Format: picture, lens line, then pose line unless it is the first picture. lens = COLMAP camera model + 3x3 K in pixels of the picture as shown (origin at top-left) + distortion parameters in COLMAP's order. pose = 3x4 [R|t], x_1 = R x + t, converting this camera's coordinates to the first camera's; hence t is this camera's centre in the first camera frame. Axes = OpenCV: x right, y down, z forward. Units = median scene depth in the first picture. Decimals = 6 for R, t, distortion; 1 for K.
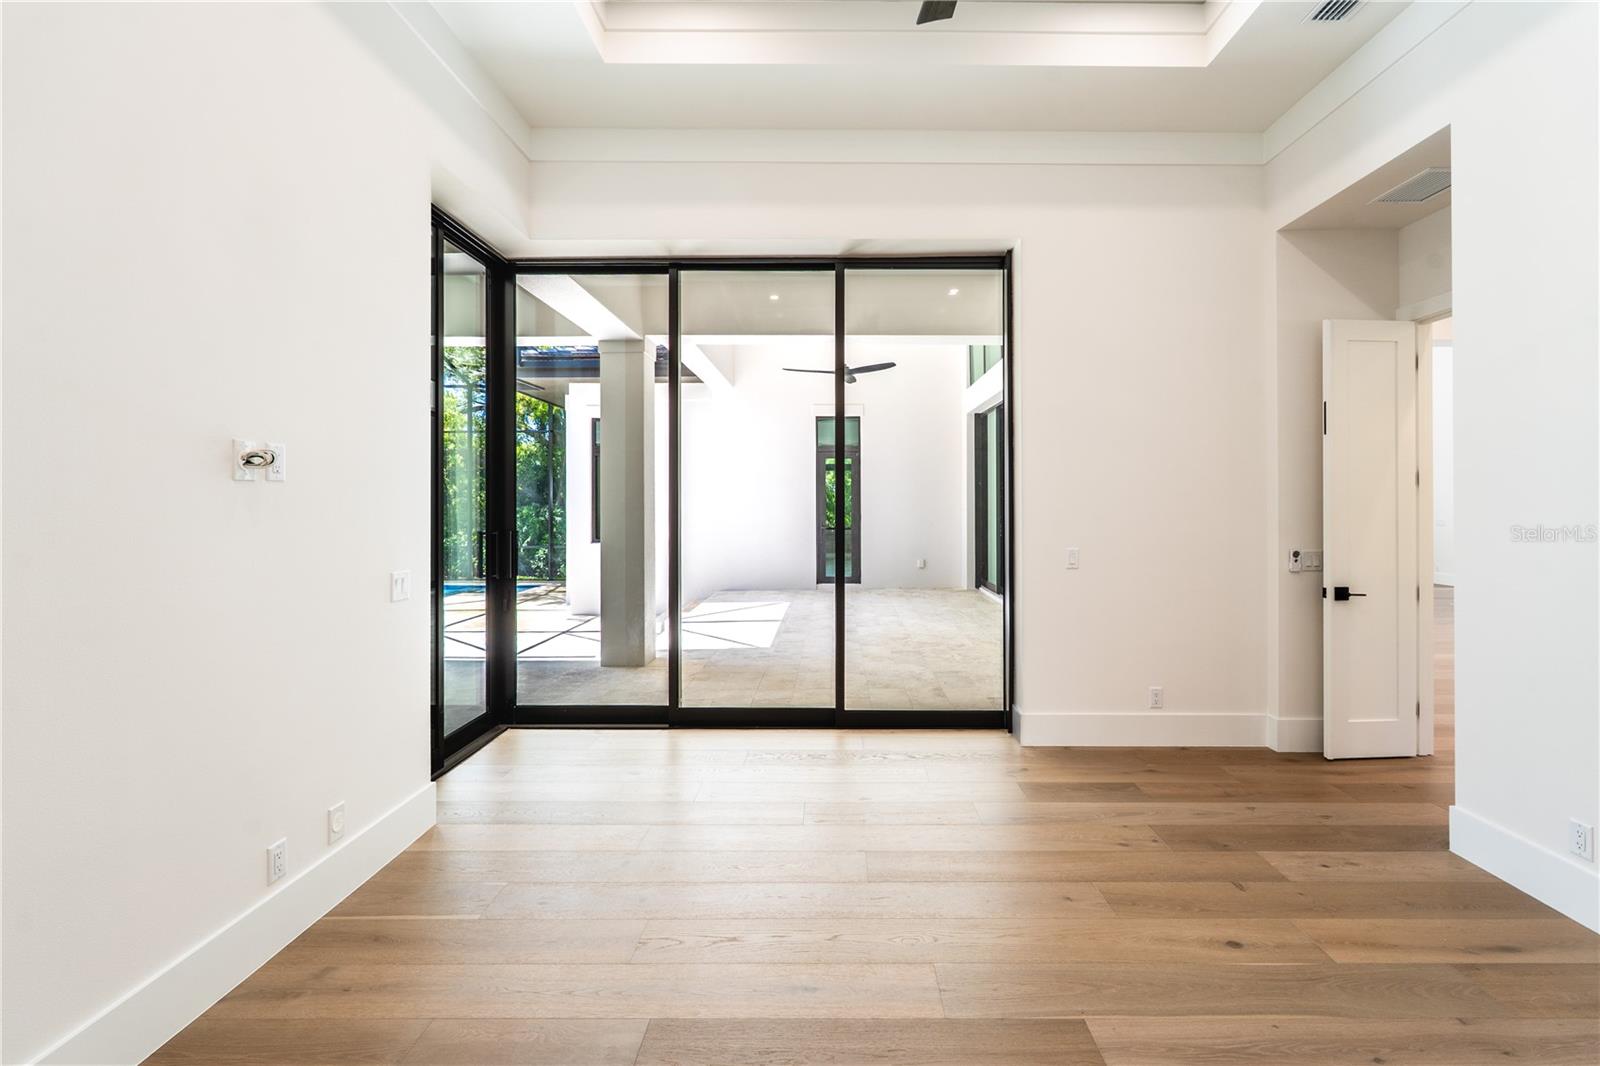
lens RADIAL K [[732.3, 0, 782.4], [0, 732.3, 512.0], [0, 0, 1]] dist [-0.000964, -0.000100]
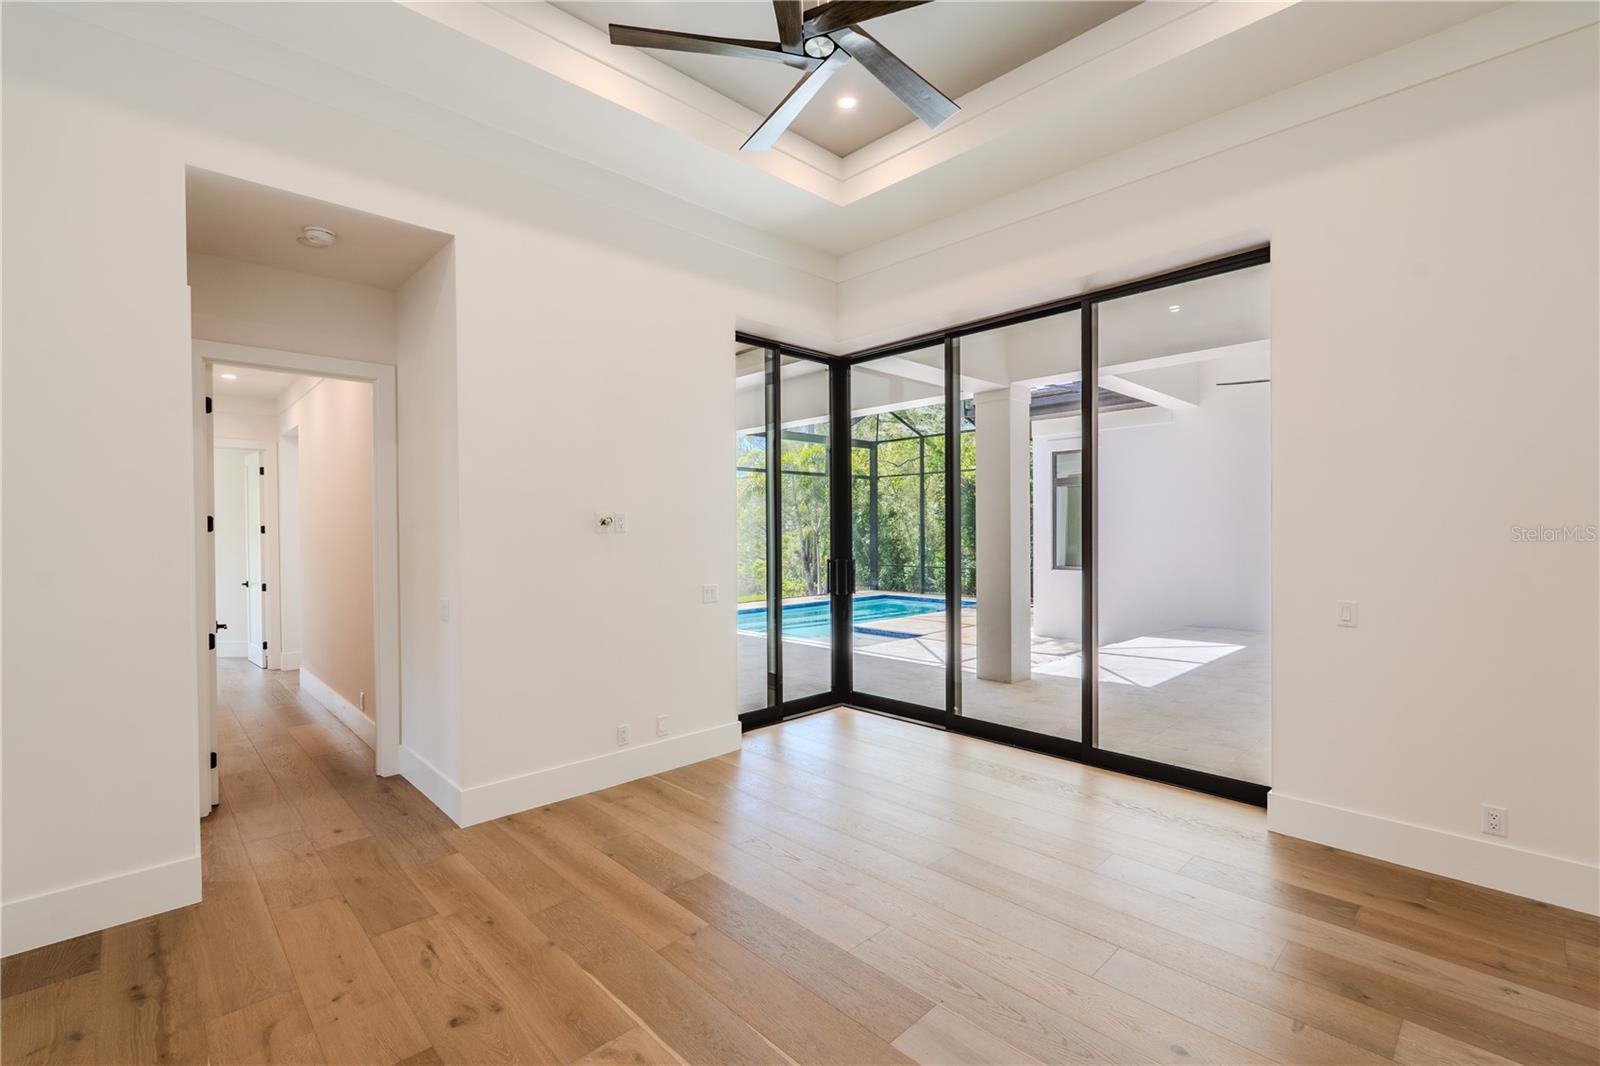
lens RADIAL K [[719.3, 0, 794.7], [0, 719.3, 538.2], [0, 0, 1]] dist [-0.002882, -0.000502]
pose [[0.681429, 0.004633, -0.731870, 0.597567], [0.000747, 0.999975, 0.007026, -0.024475], [0.731884, -0.005334, 0.681409, 0.042594]]
